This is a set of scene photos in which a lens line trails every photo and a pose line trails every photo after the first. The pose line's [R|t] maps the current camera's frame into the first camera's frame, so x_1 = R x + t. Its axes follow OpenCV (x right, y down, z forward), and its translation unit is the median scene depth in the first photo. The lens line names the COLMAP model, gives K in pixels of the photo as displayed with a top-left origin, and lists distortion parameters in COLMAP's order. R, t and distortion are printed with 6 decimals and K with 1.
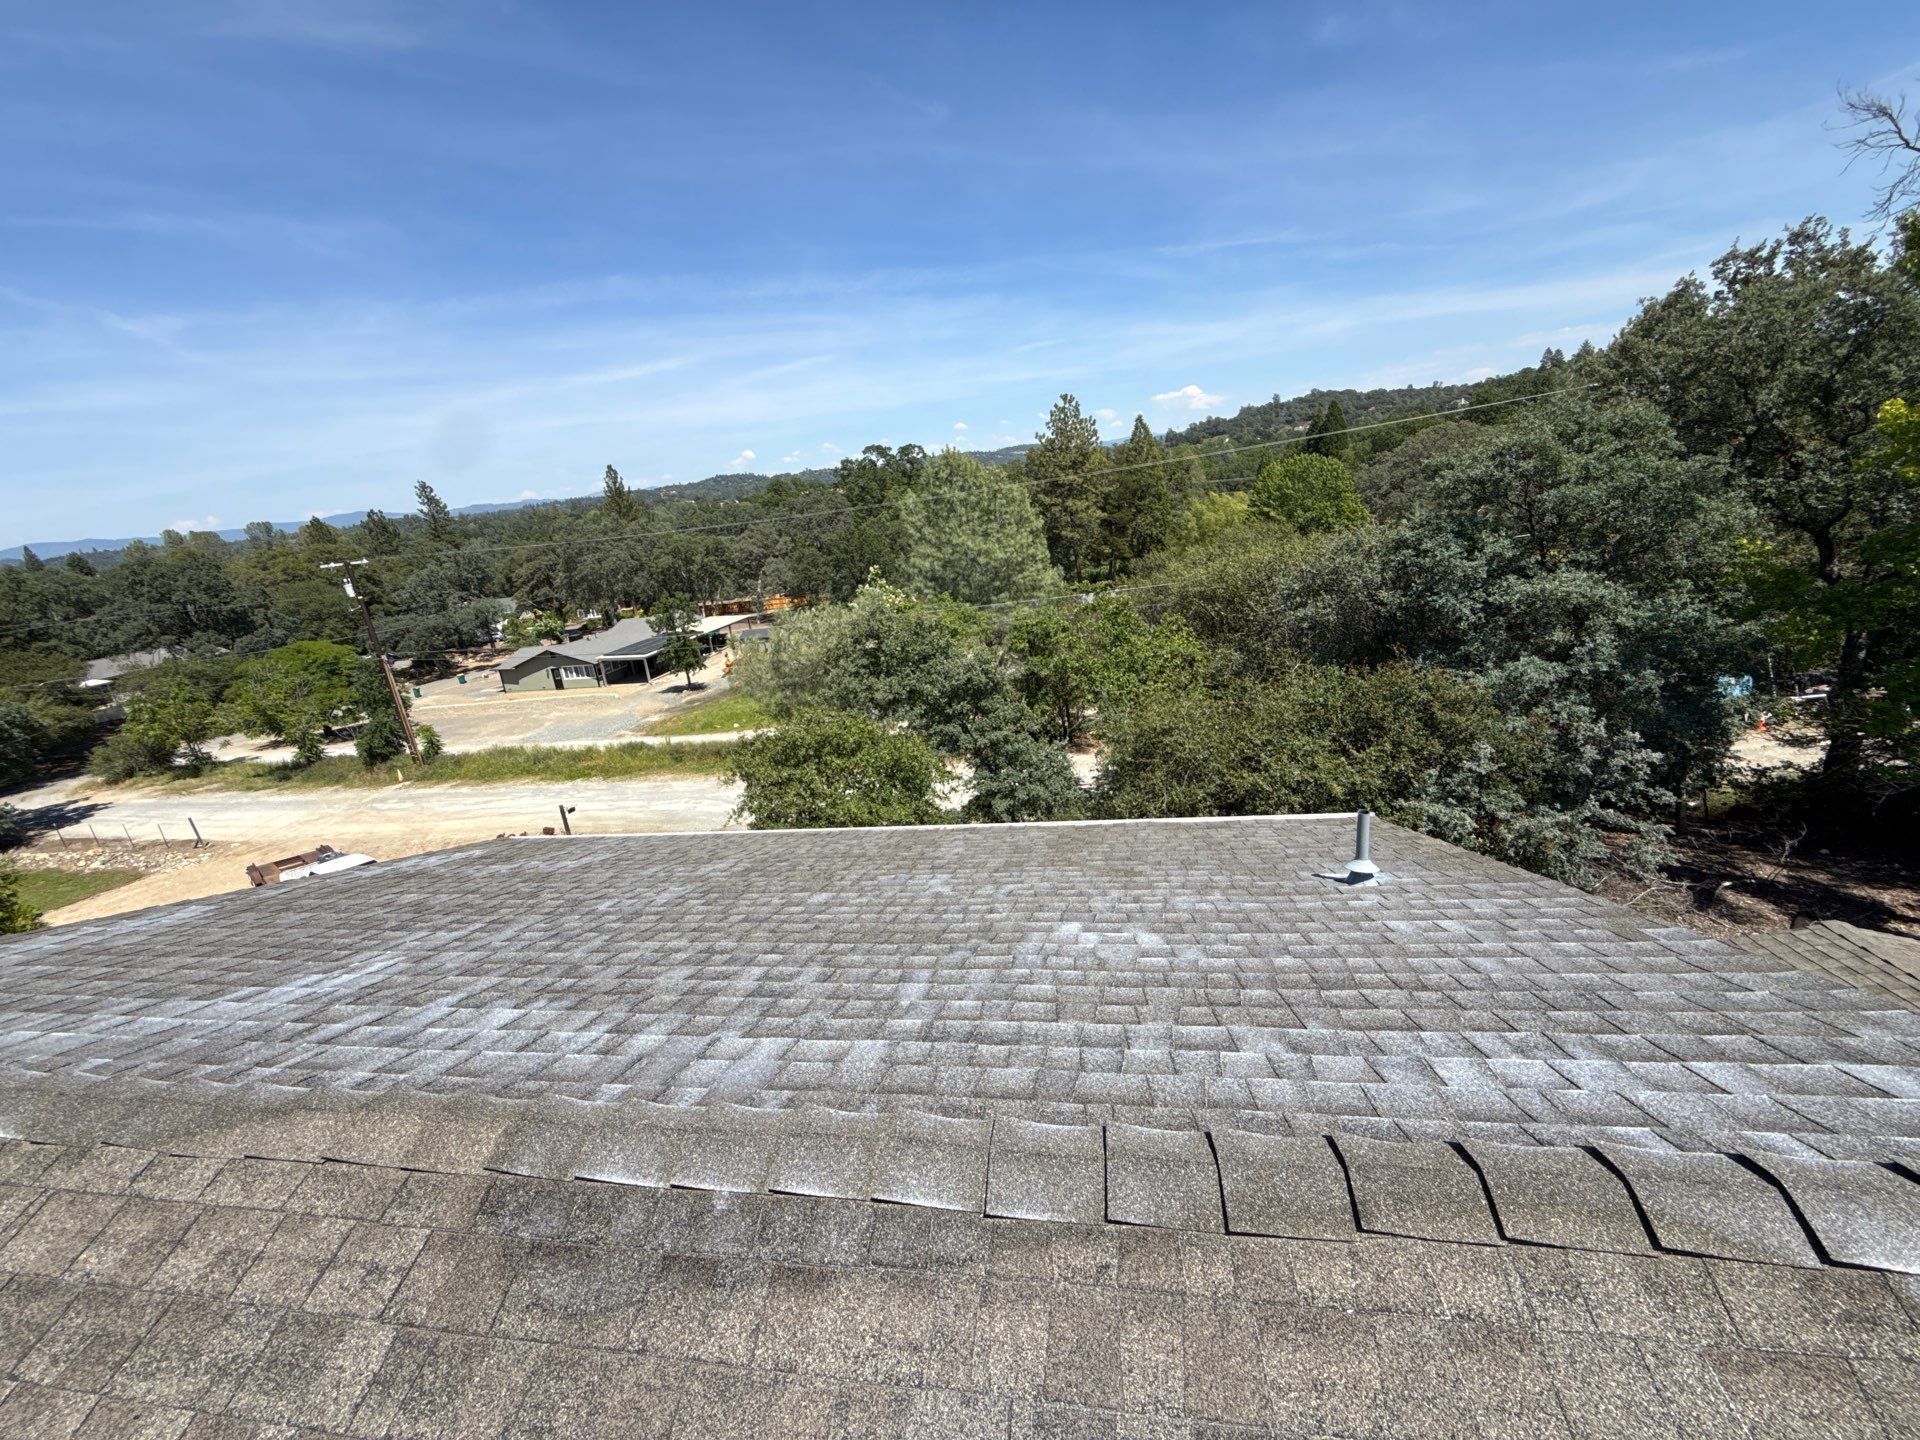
lens RADIAL K [[767.4, 0, 962.1], [0, 767.4, 711.9], [0, 0, 1]] dist [0.004849, -0.000430]
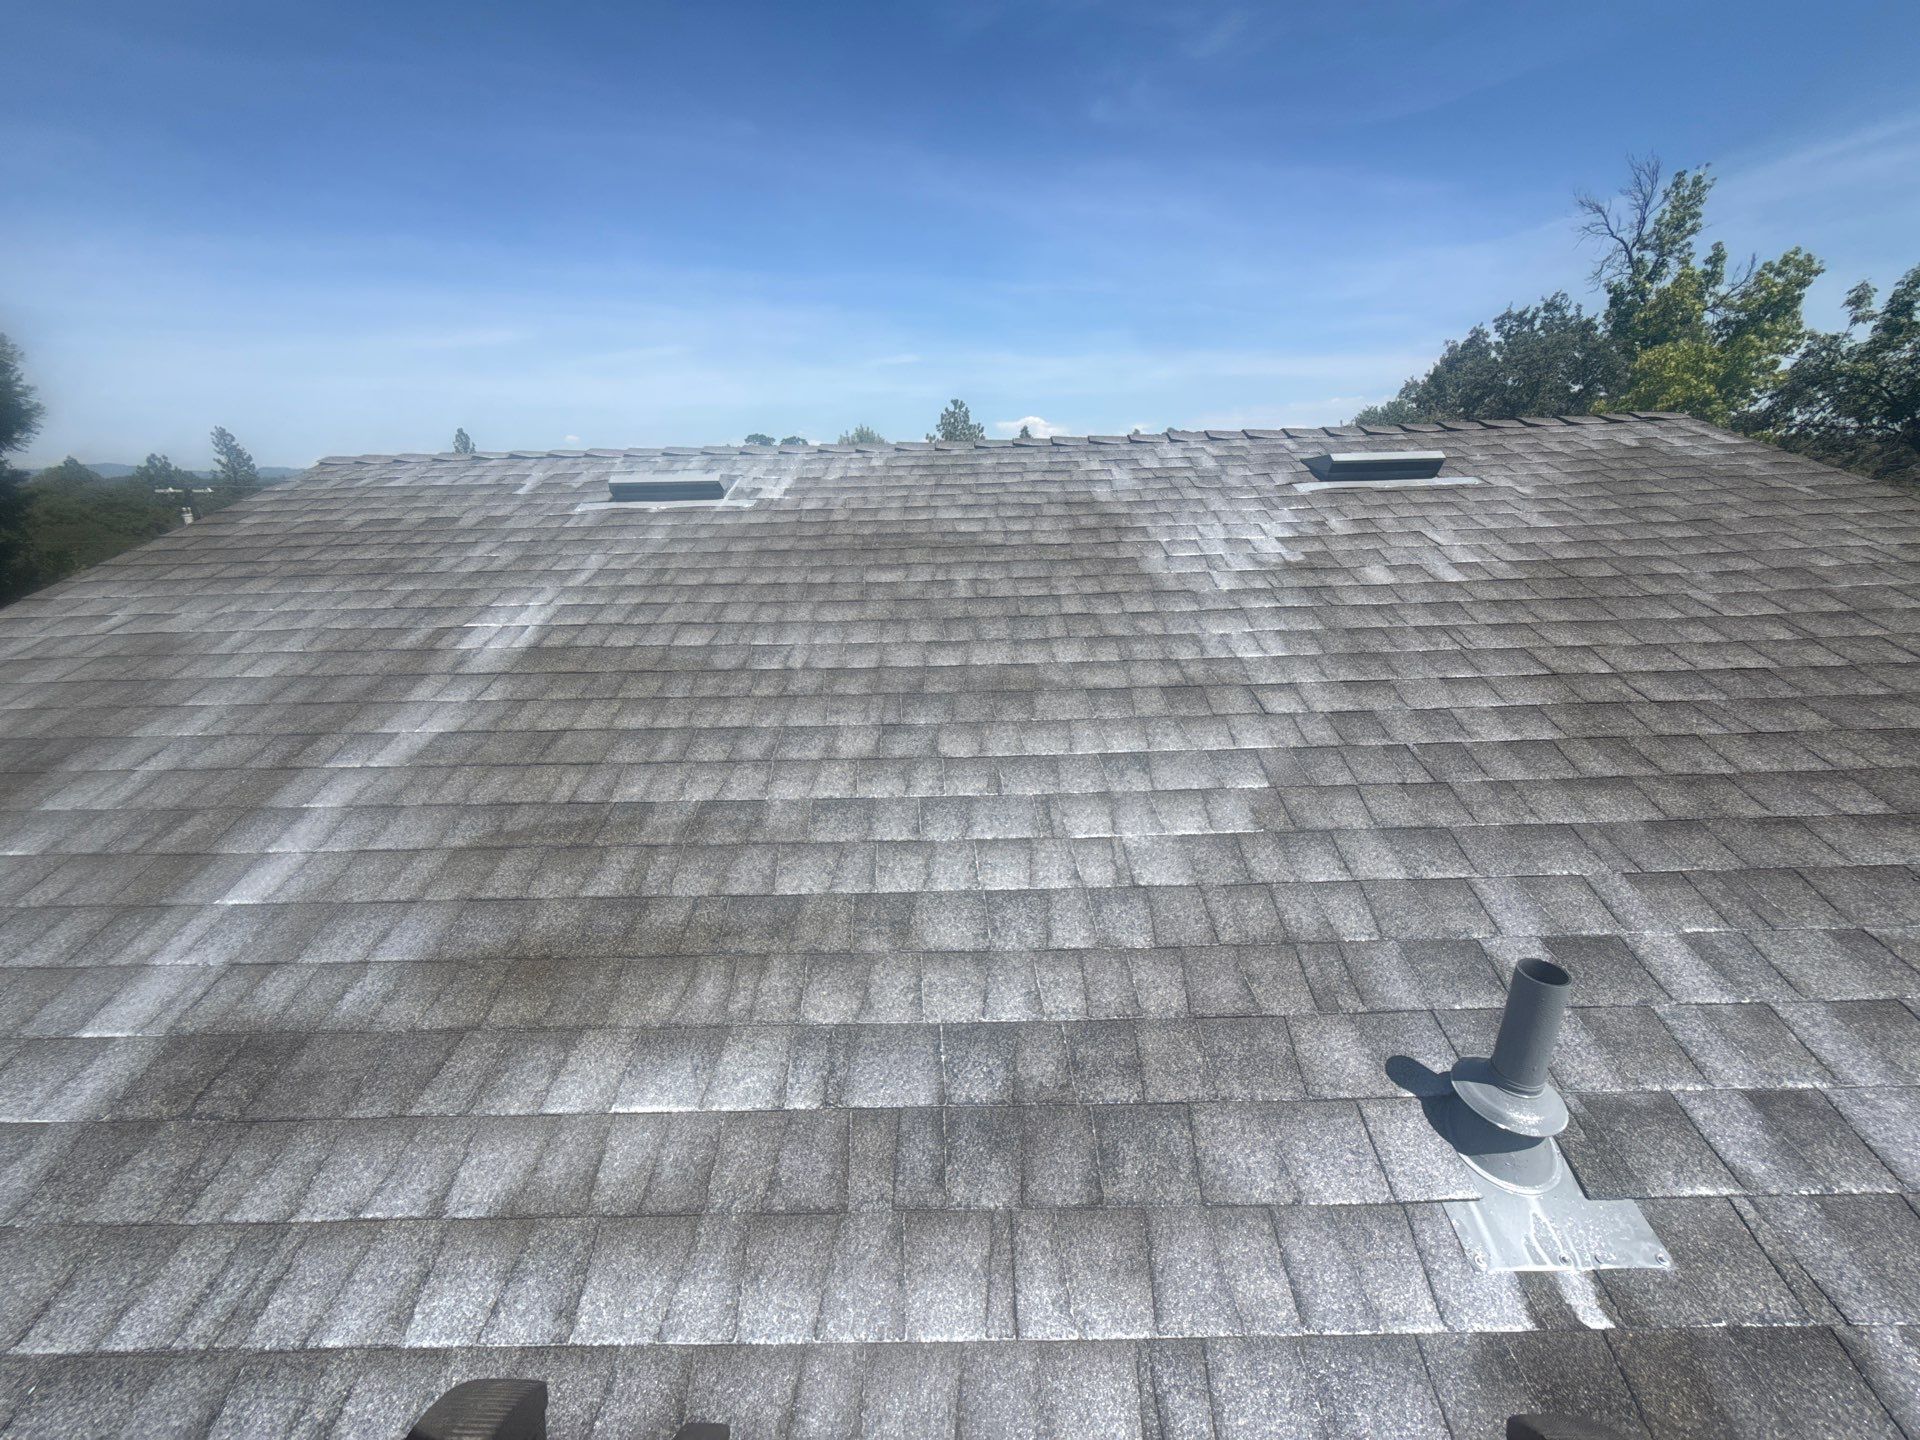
lens RADIAL K [[764.9, 0, 960.0], [0, 764.9, 720.0], [0, 0, 1]] dist [0.004449, 0.000273]
pose [[0.984056, 0.032453, 0.174873, -0.138287], [-0.031825, 0.999473, -0.006395, 0.142787], [-0.174988, 0.000727, 0.984570, -0.135304]]
